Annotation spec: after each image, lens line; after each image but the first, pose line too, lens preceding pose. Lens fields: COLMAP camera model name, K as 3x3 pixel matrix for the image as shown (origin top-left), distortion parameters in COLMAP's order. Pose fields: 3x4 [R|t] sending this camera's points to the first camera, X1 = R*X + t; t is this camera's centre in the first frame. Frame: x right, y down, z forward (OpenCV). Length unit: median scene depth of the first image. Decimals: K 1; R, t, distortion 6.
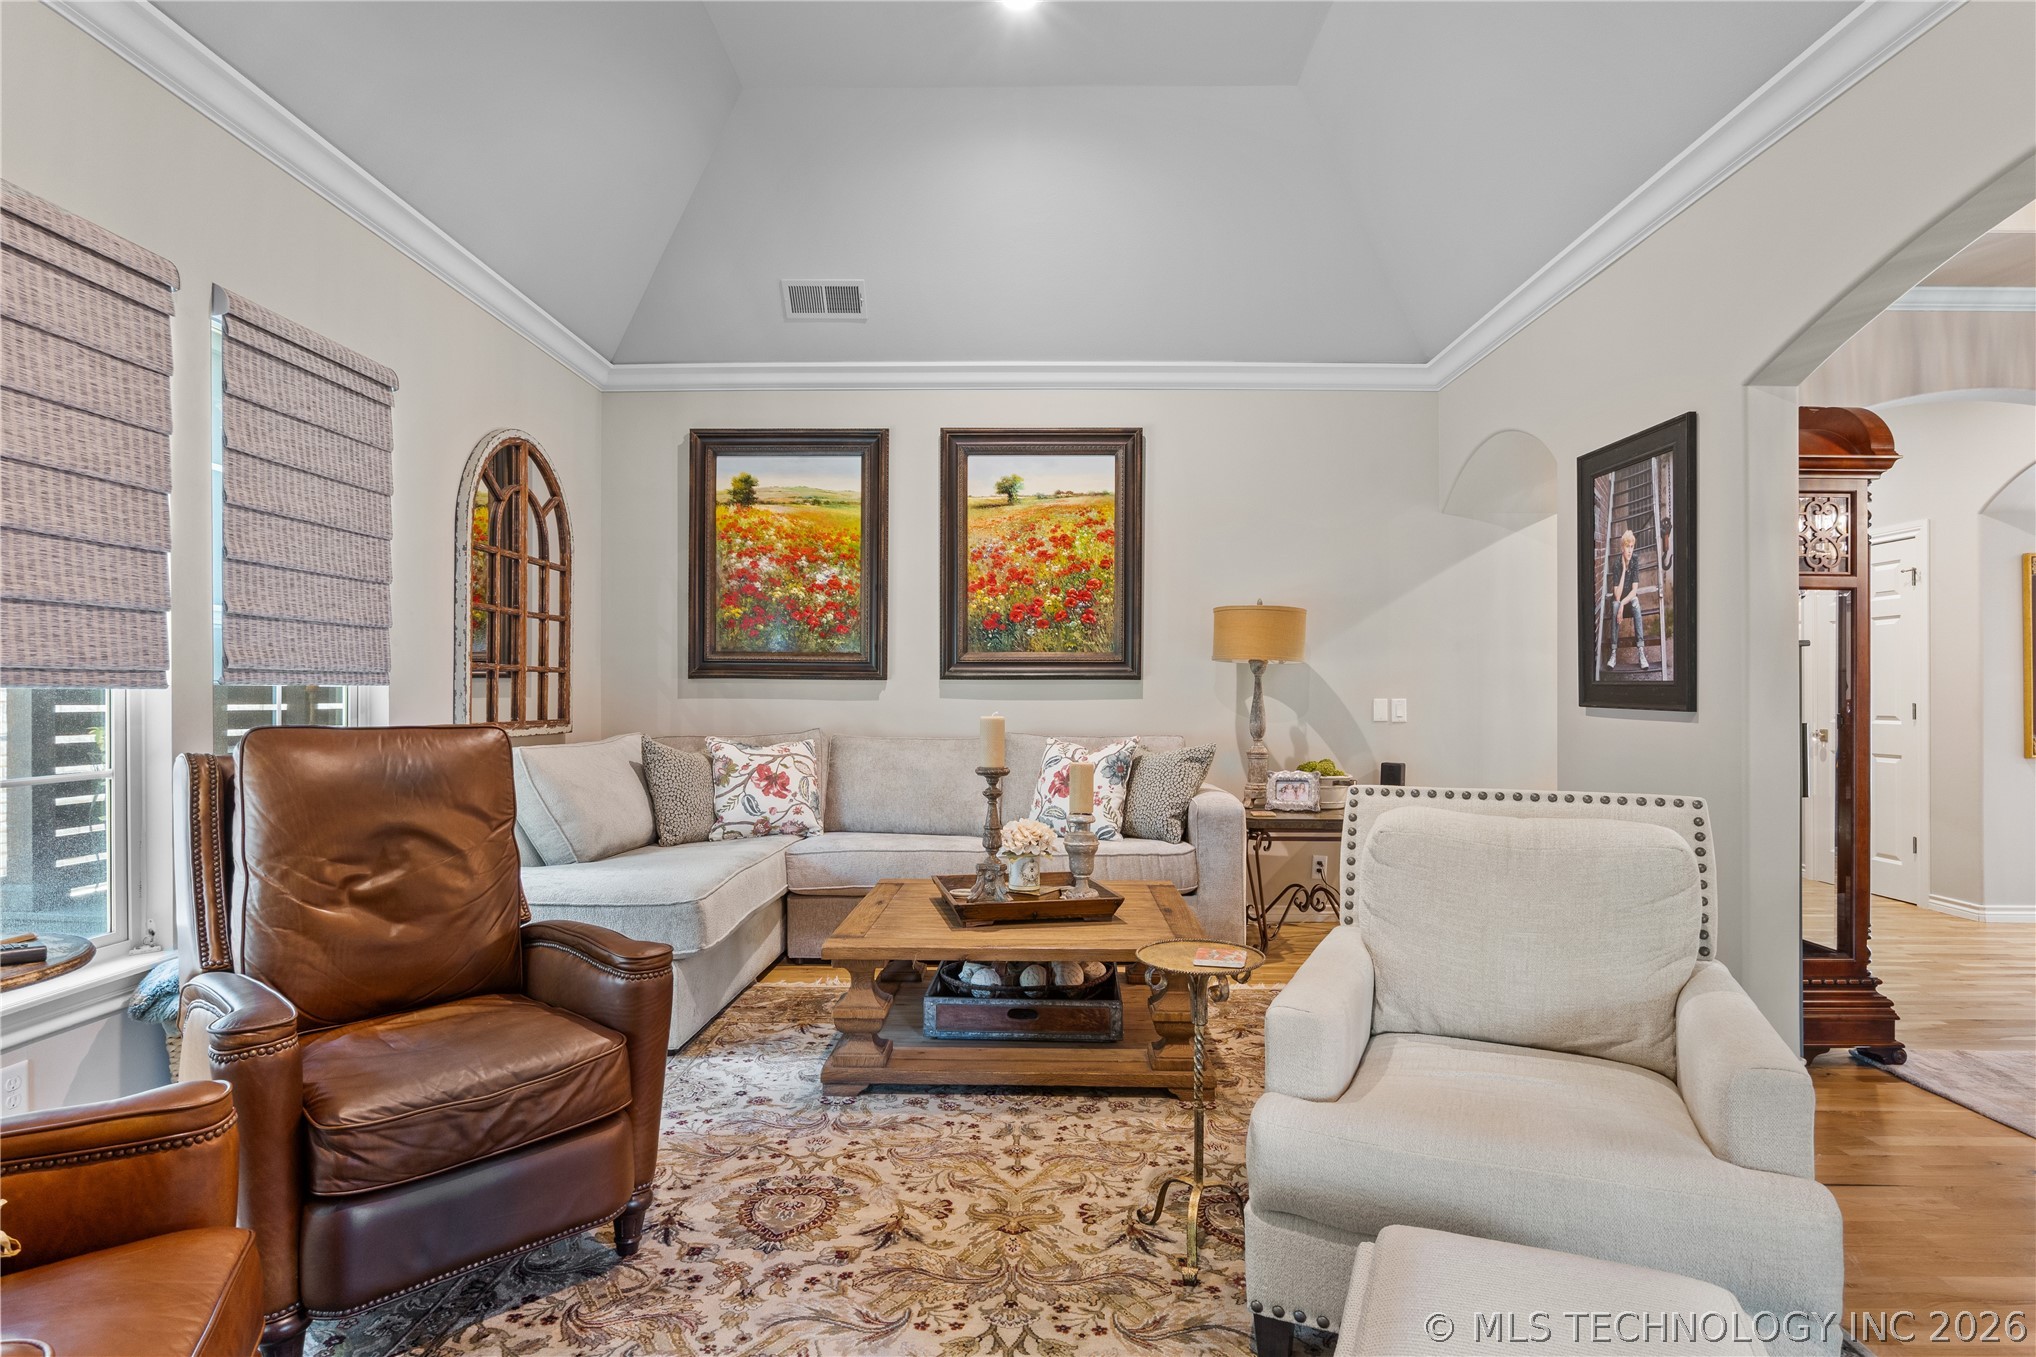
lens RADIAL K [[1083.5, 0, 1002.8], [0, 1083.5, 687.1], [0, 0, 1]] dist [-0.019084, 0.006734]
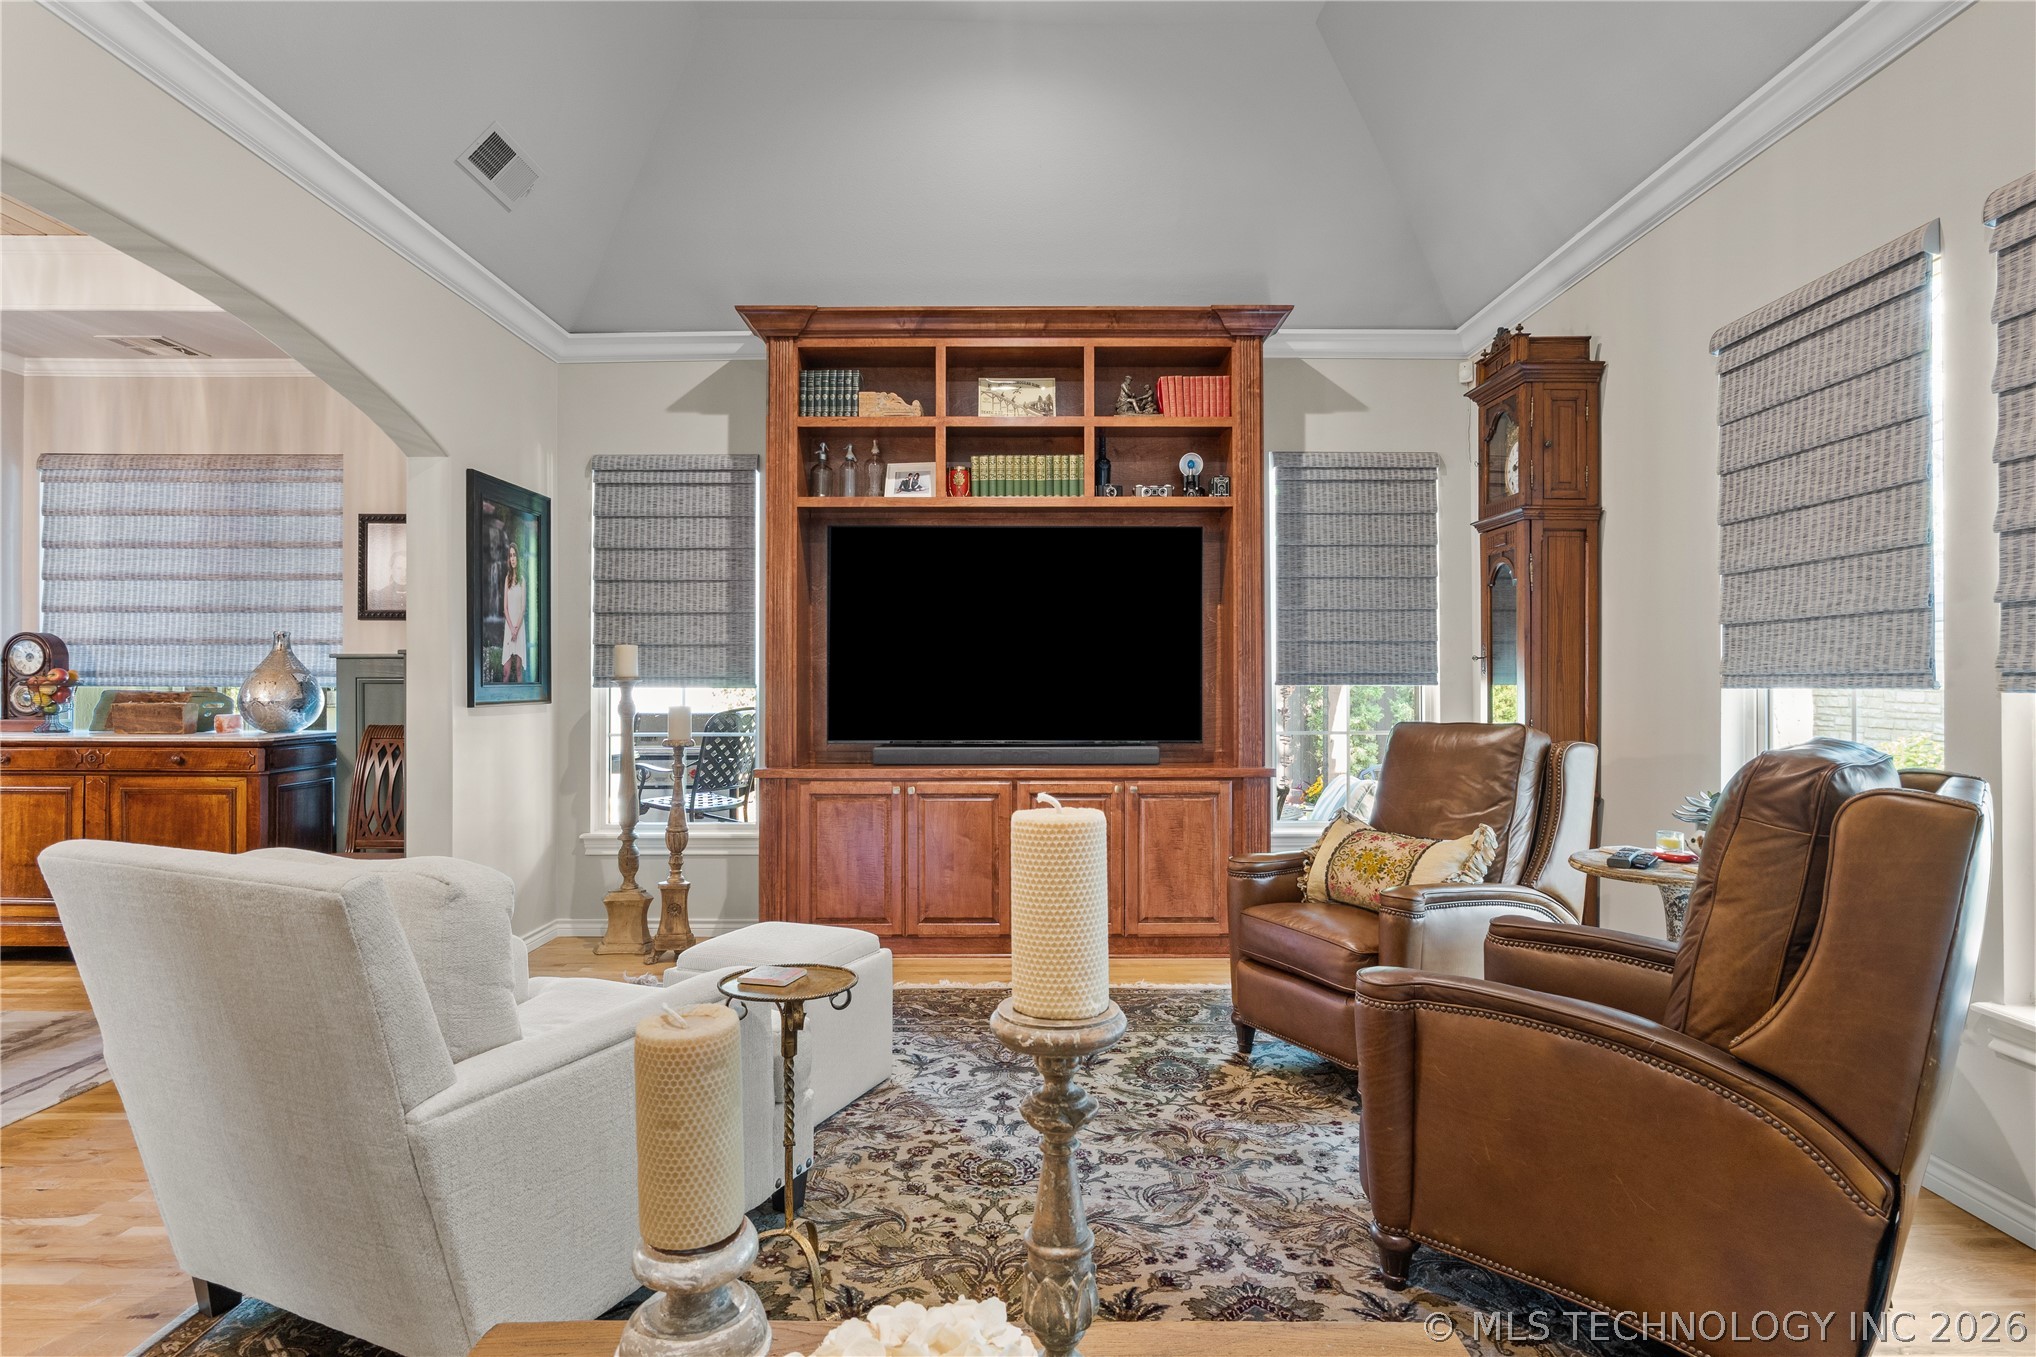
lens RADIAL K [[1083.5, 0, 1016.8], [0, 1083.5, 656.7], [0, 0, 1]] dist [-0.019084, 0.006734]
pose [[-0.999574, -0.002873, -0.029039, 0.011383], [-0.002033, 0.999580, -0.028909, -0.001197], [0.029110, -0.028838, -0.999160, 0.793263]]
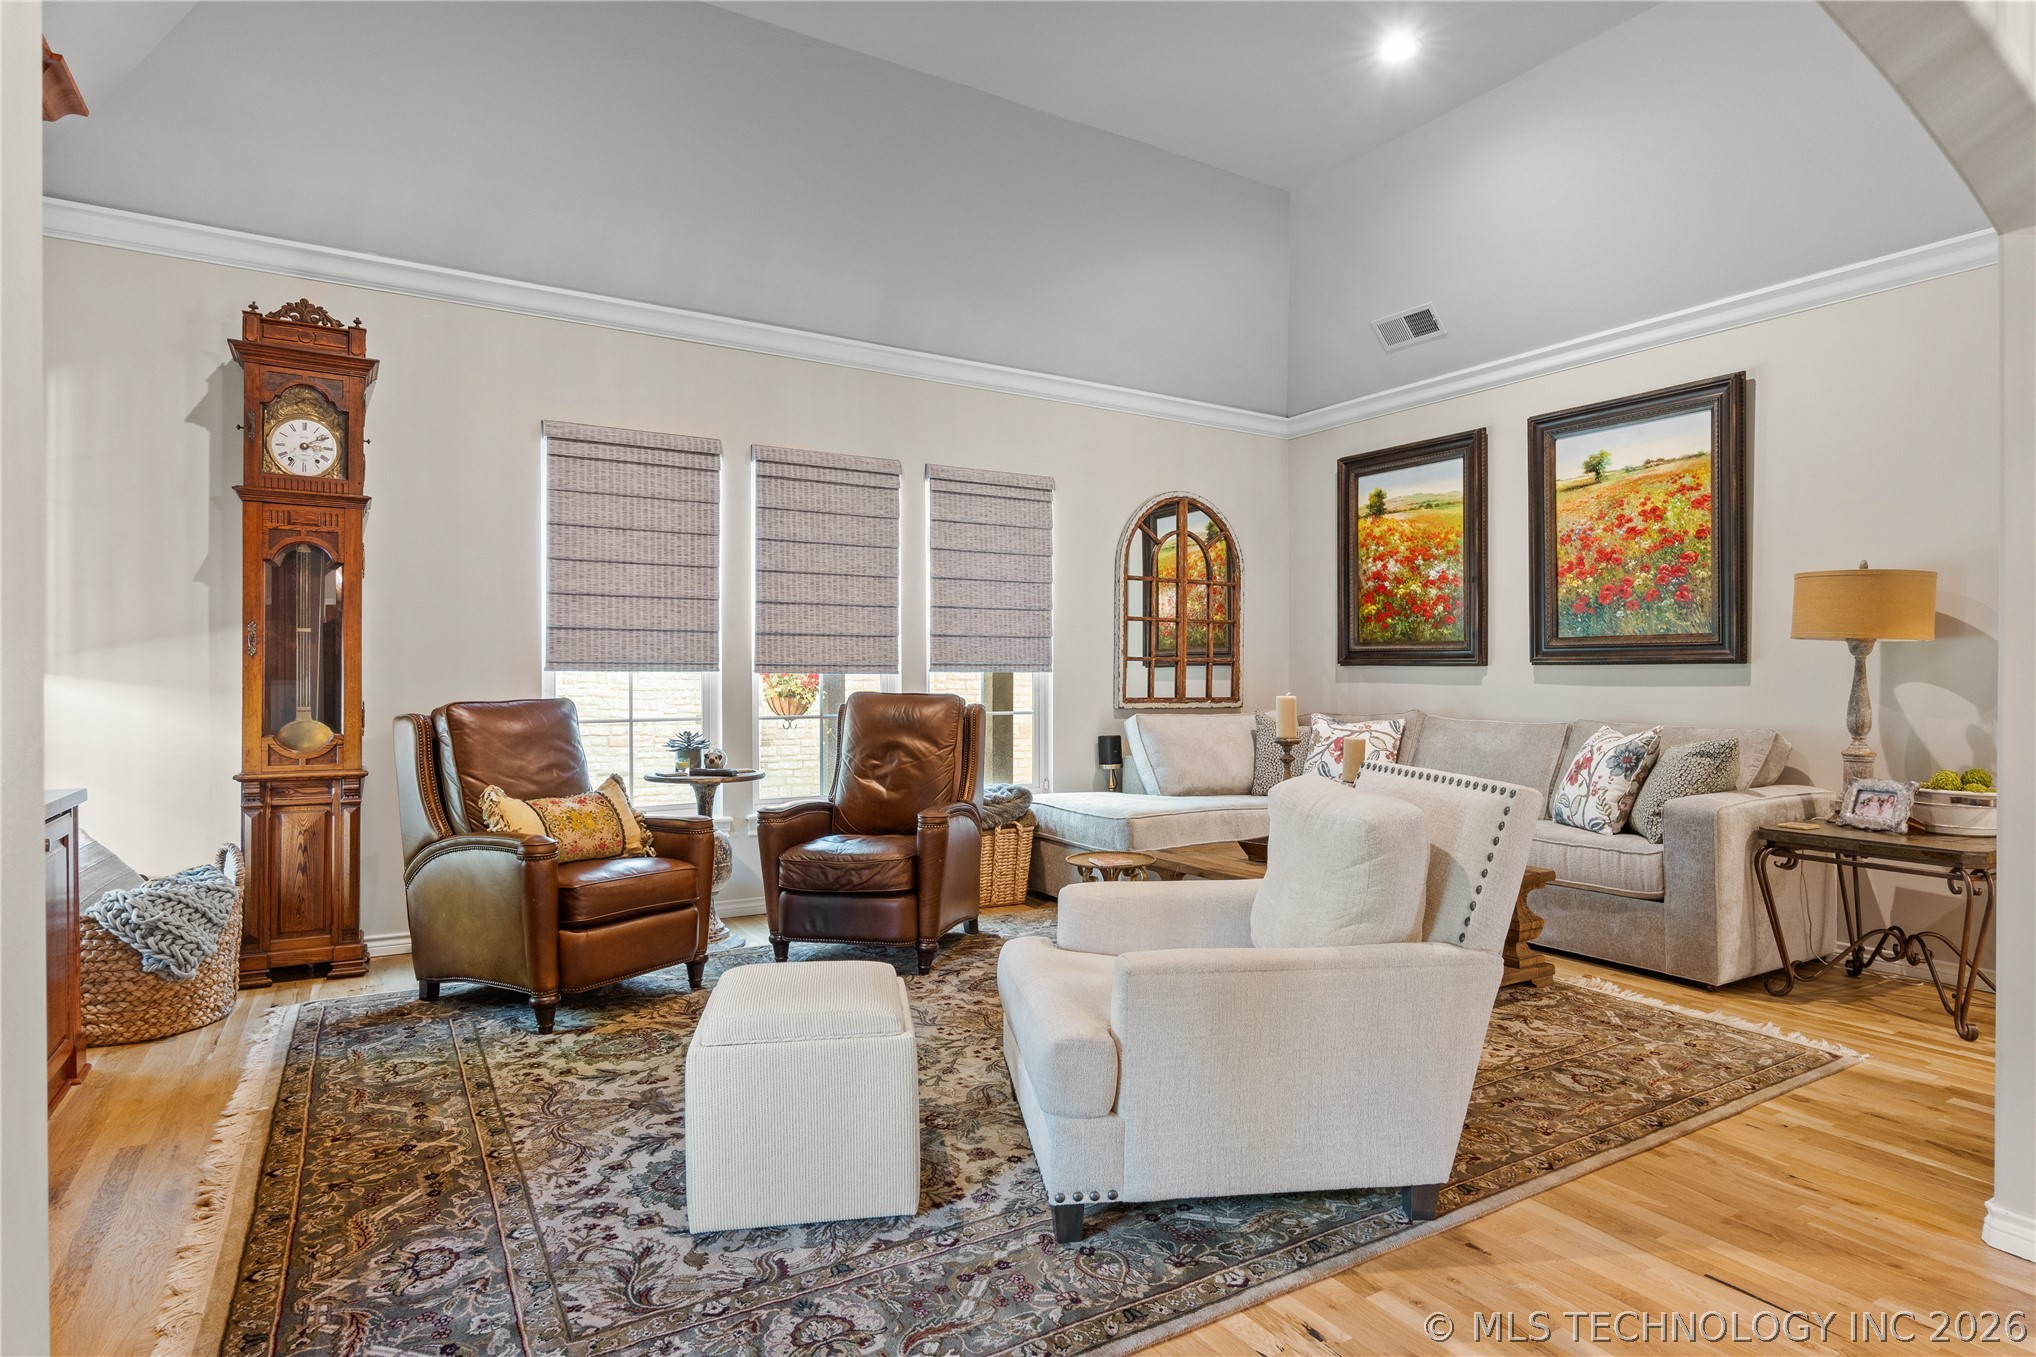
lens RADIAL K [[1083.5, 0, 1014.9], [0, 1083.5, 680.0], [0, 0, 1]] dist [-0.019084, 0.006734]
pose [[0.531549, 0.004304, -0.847017, 0.543039], [0.001049, 0.999983, 0.005739, 0.000571], [0.847027, -0.003939, 0.531535, 0.053595]]
